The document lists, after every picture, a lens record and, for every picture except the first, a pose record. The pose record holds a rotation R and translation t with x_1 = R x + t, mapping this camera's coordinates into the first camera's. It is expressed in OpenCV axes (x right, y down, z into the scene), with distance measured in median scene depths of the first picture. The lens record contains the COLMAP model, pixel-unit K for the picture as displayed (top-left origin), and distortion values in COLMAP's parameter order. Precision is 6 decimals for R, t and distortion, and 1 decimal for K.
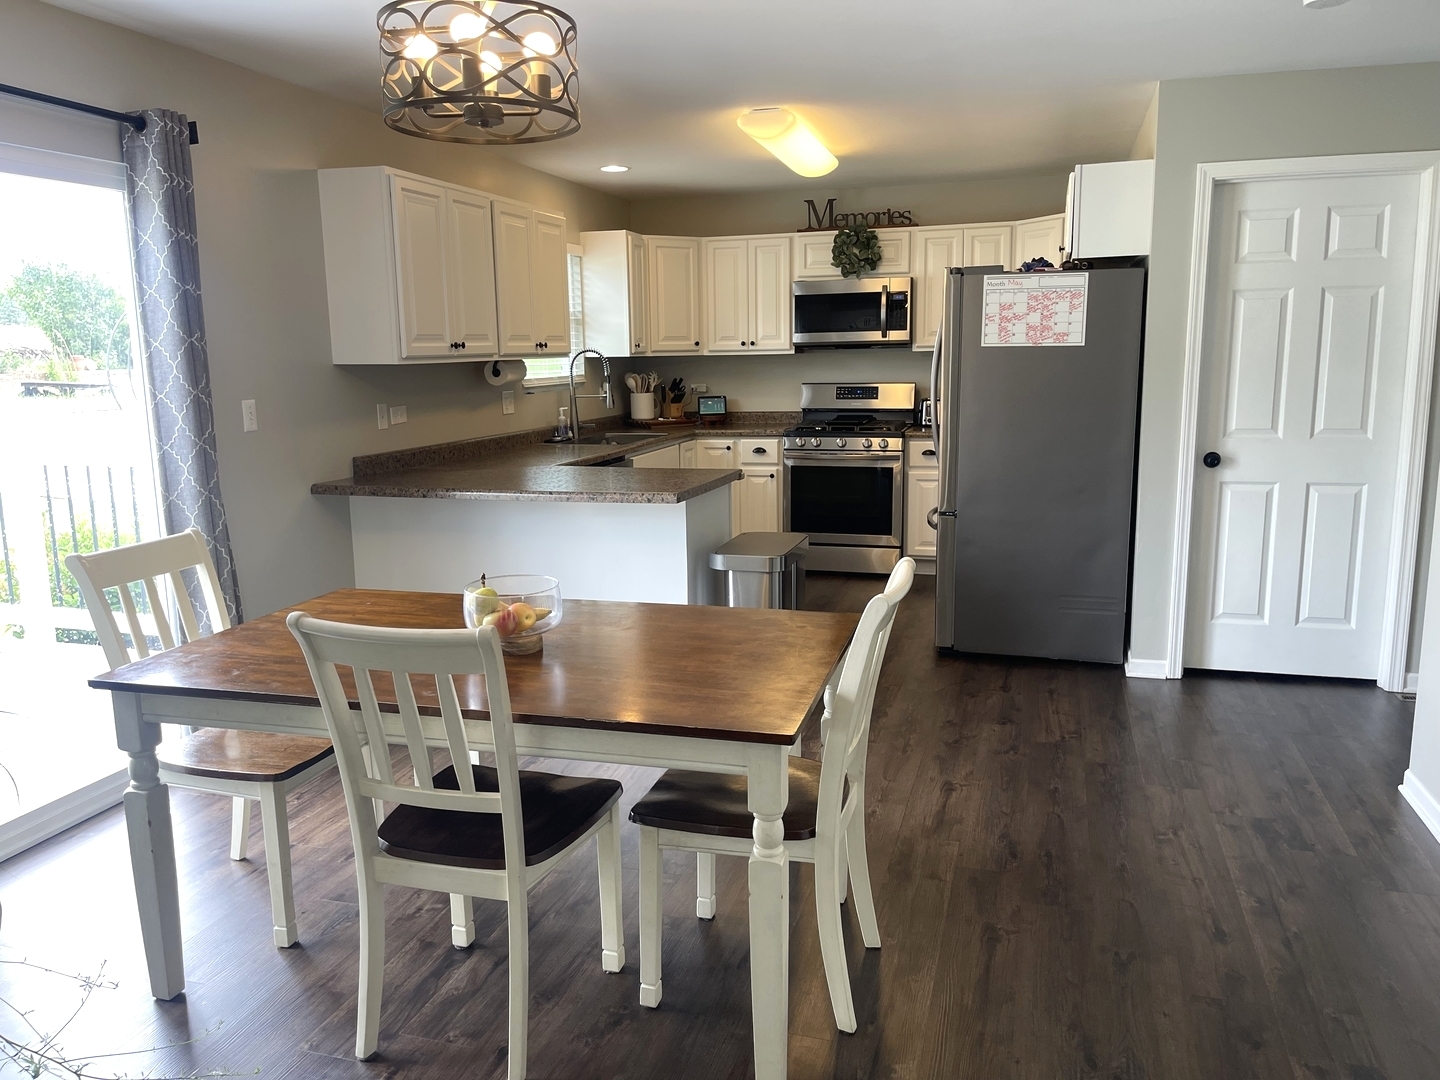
lens RADIAL K [[1090.2, 0, 720.0], [0, 1090.2, 540.0], [0, 0, 1]] dist [0.086089, -0.121729]
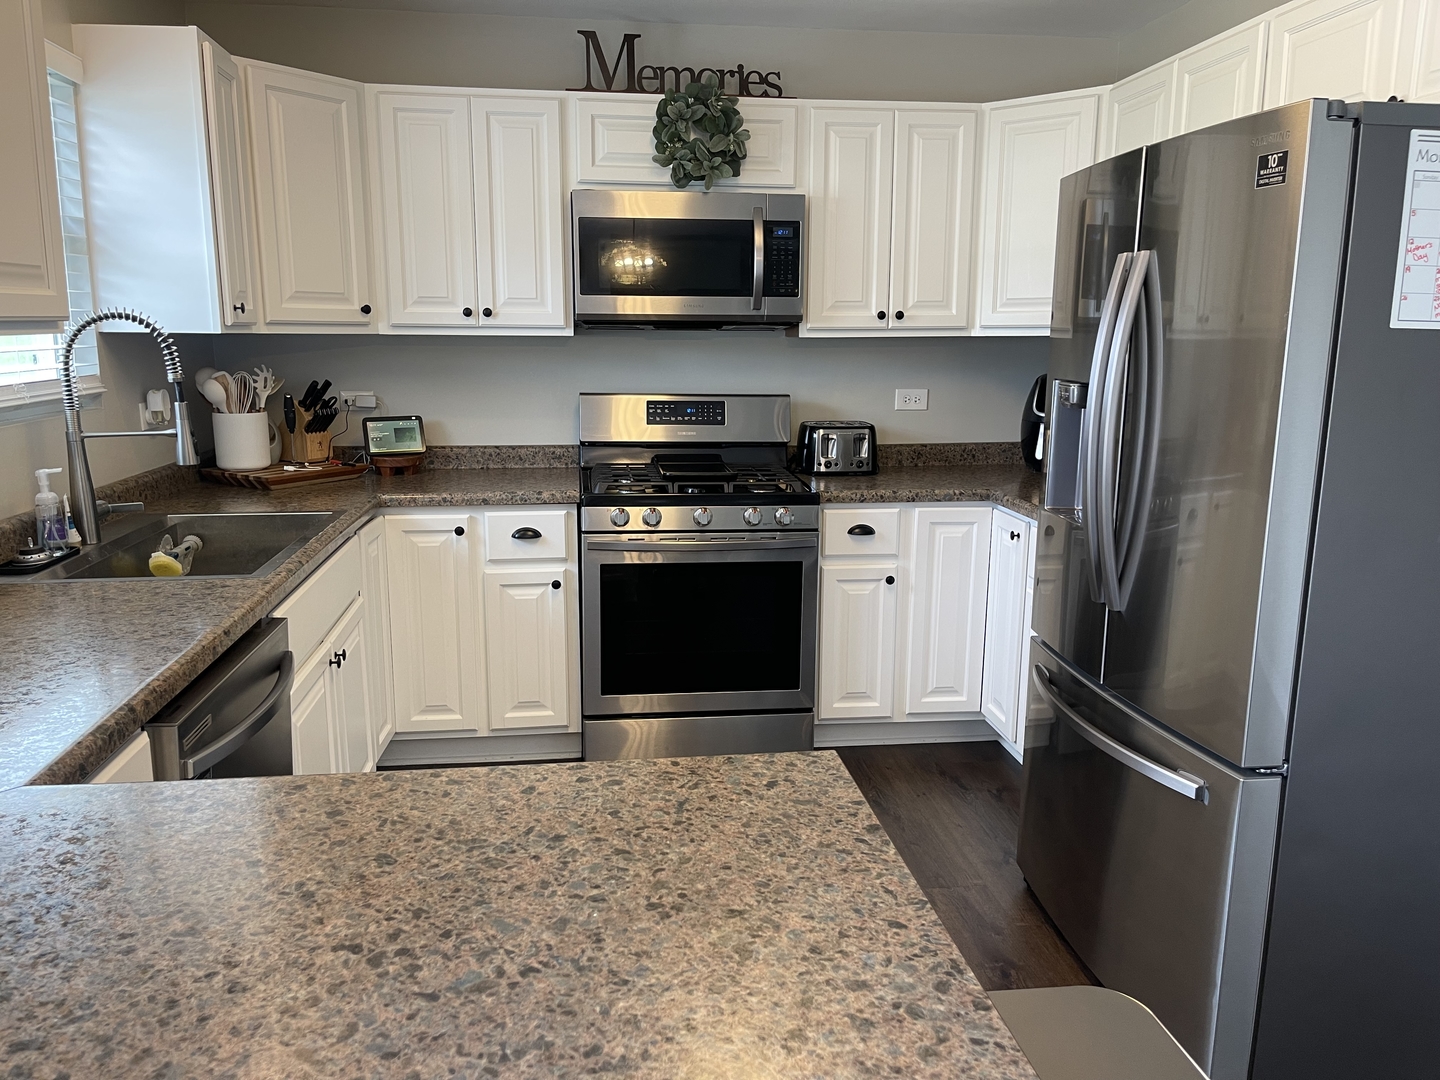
lens RADIAL K [[1092.5, 0, 720.0], [0, 1092.5, 540.0], [0, 0, 1]] dist [0.084387, -0.113030]
pose [[0.918533, -0.053475, 0.391710, -0.076218], [0.048033, 0.998565, 0.023686, -0.087014], [-0.392415, -0.002941, 0.919784, 0.518638]]
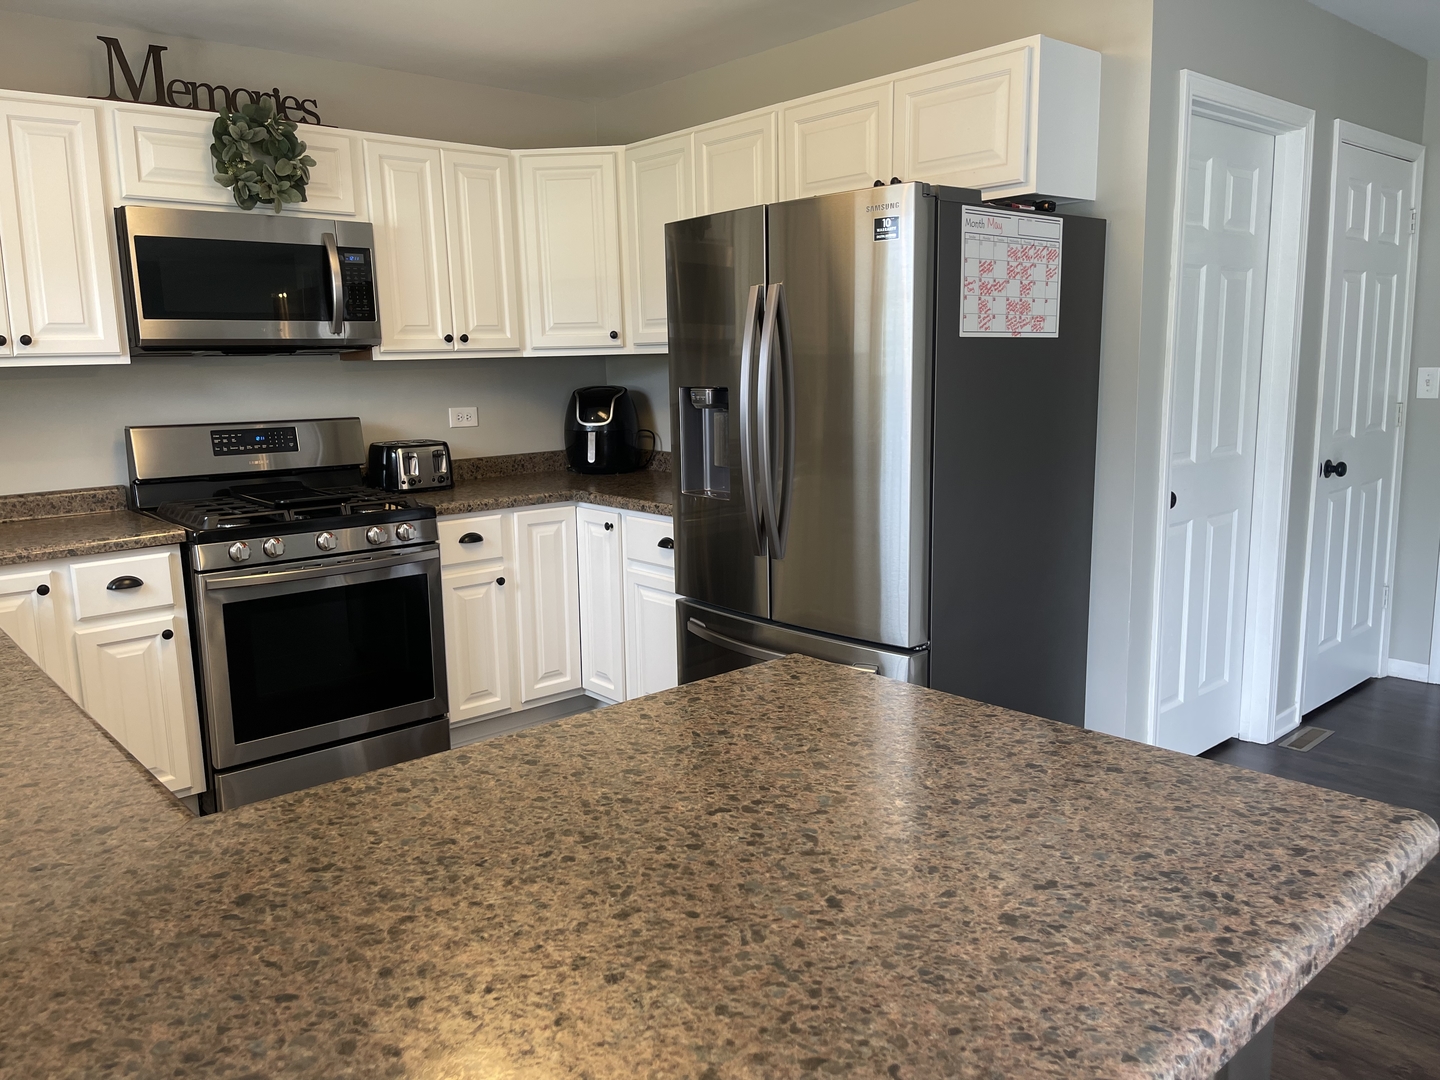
lens RADIAL K [[1090.2, 0, 720.0], [0, 1090.2, 540.0], [0, 0, 1]] dist [0.086089, -0.121729]
pose [[0.534568, -0.135502, 0.834192, -0.203492], [0.156412, 0.985873, 0.059908, -0.088716], [-0.830525, 0.098453, 0.548210, 0.560725]]
